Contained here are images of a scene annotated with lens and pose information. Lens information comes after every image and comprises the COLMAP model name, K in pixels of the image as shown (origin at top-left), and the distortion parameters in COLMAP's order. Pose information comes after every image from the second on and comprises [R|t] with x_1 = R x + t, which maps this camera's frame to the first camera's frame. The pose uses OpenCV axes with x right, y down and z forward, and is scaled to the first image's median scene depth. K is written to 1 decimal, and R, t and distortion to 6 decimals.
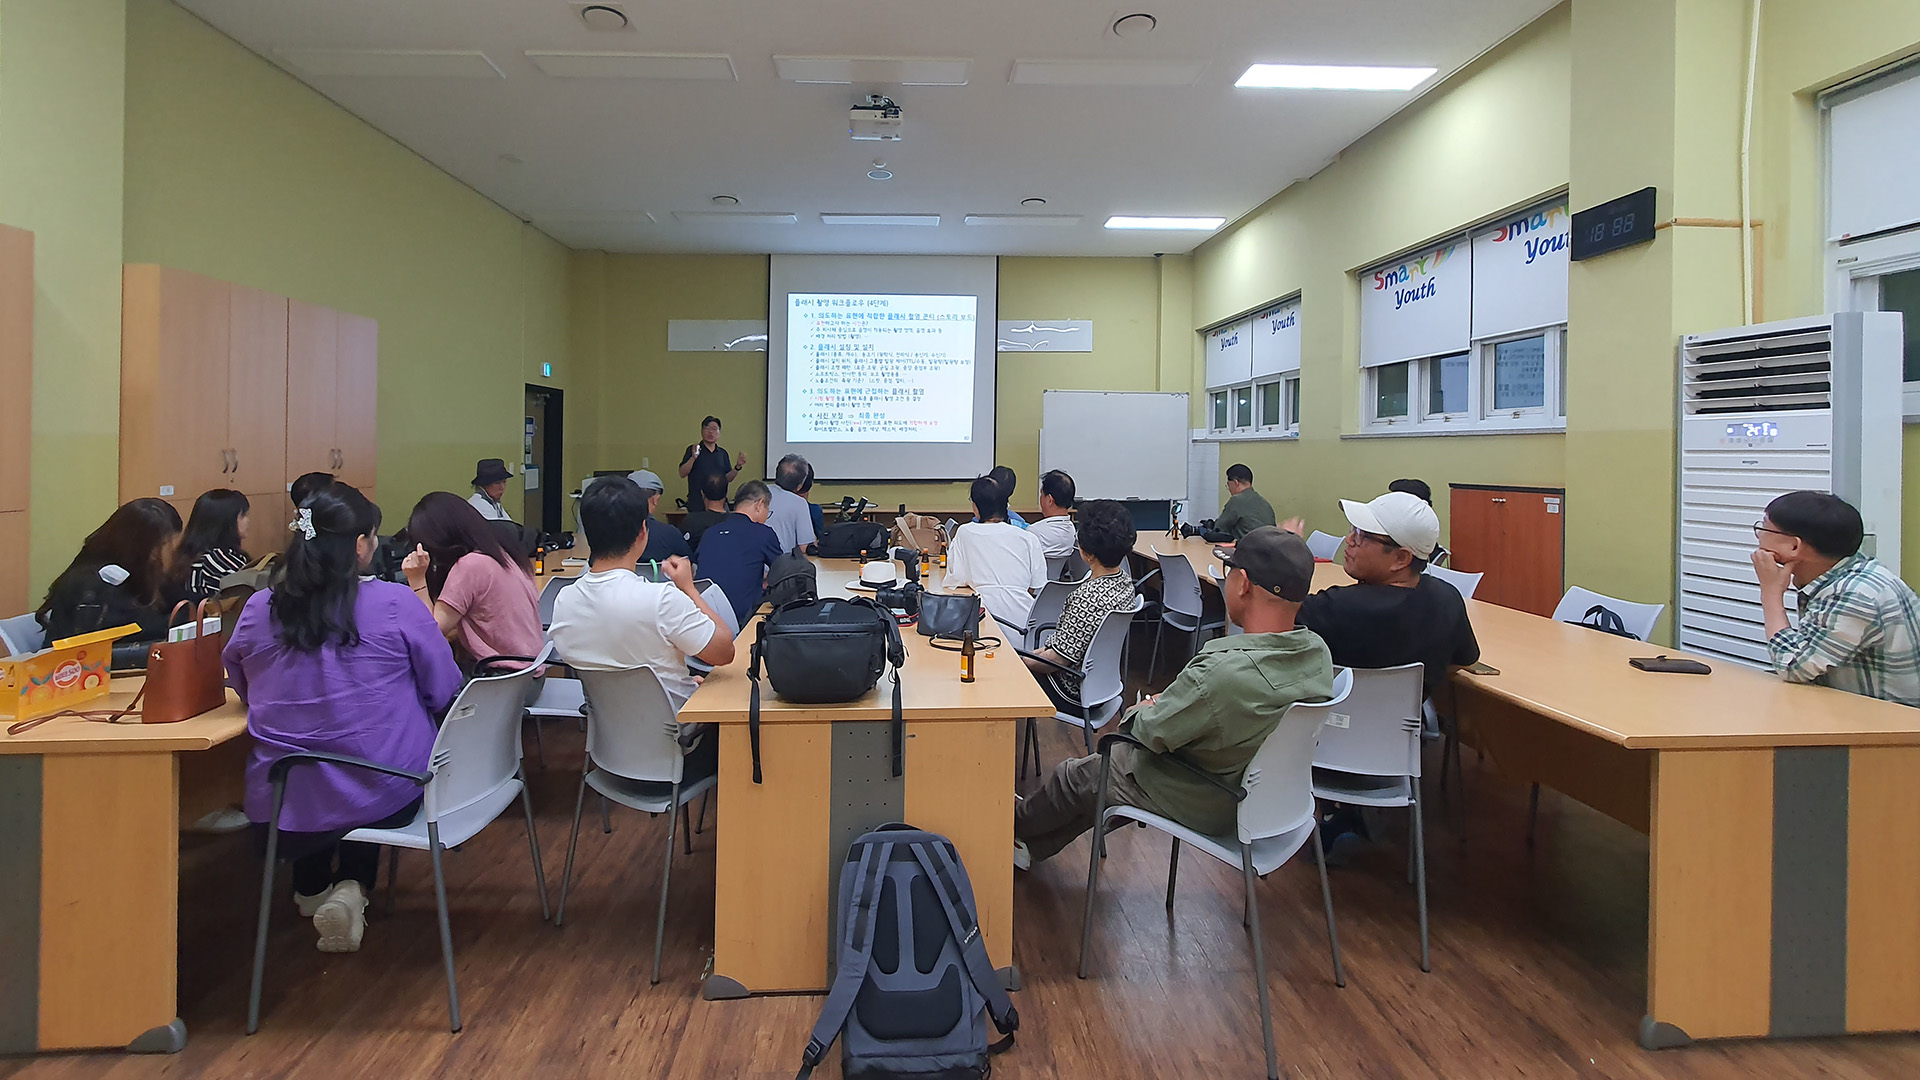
lens RADIAL K [[782.3, 0, 898.1], [0, 782.3, 451.8], [0, 0, 1]] dist [-0.000848, -0.001403]
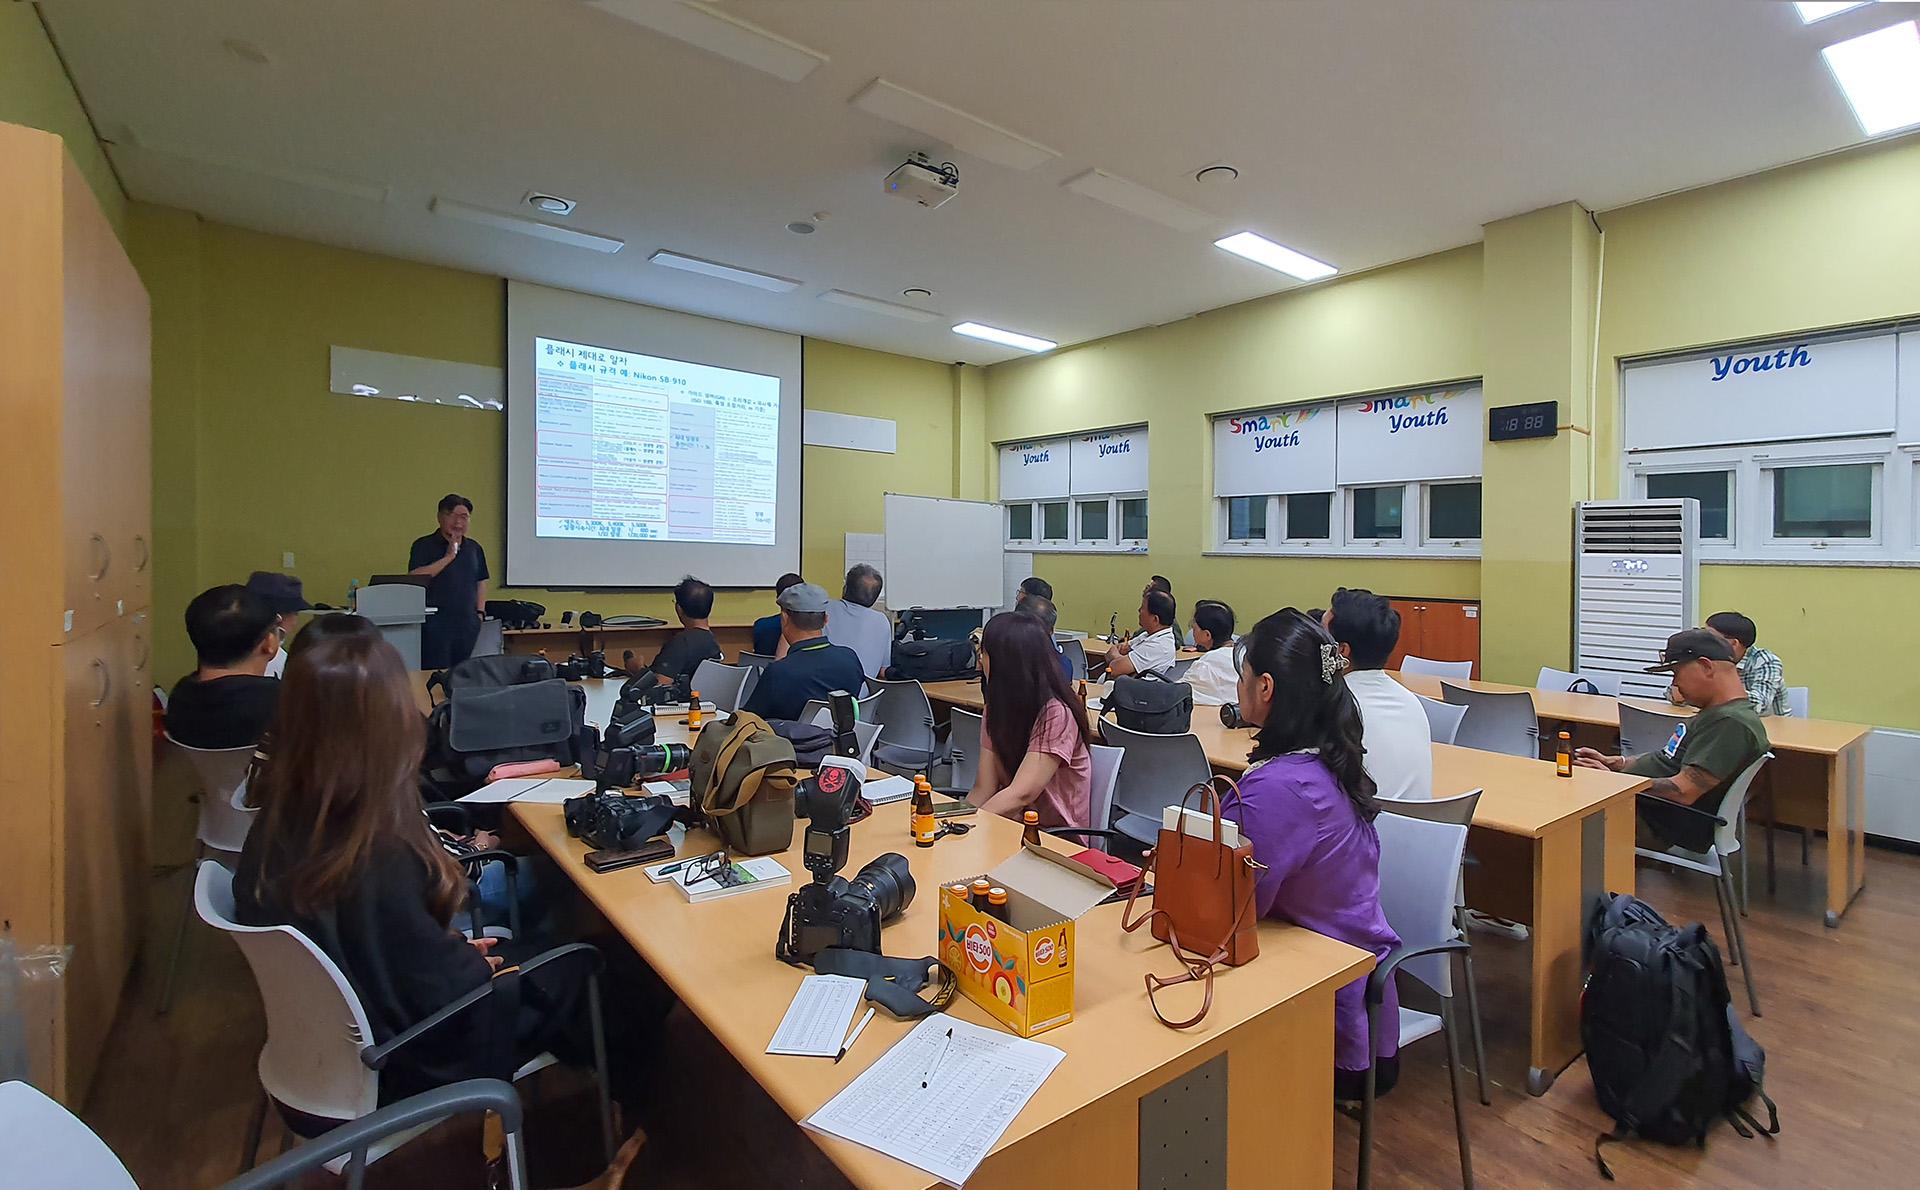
lens RADIAL K [[874.8, 0, 907.1], [0, 874.8, 574.7], [0, 0, 1]] dist [0.001279, -0.000623]
pose [[0.813733, 0.008690, 0.581174, -0.611541], [-0.024664, 0.999504, 0.019589, -0.002961], [-0.580716, -0.030275, 0.813543, 0.199468]]
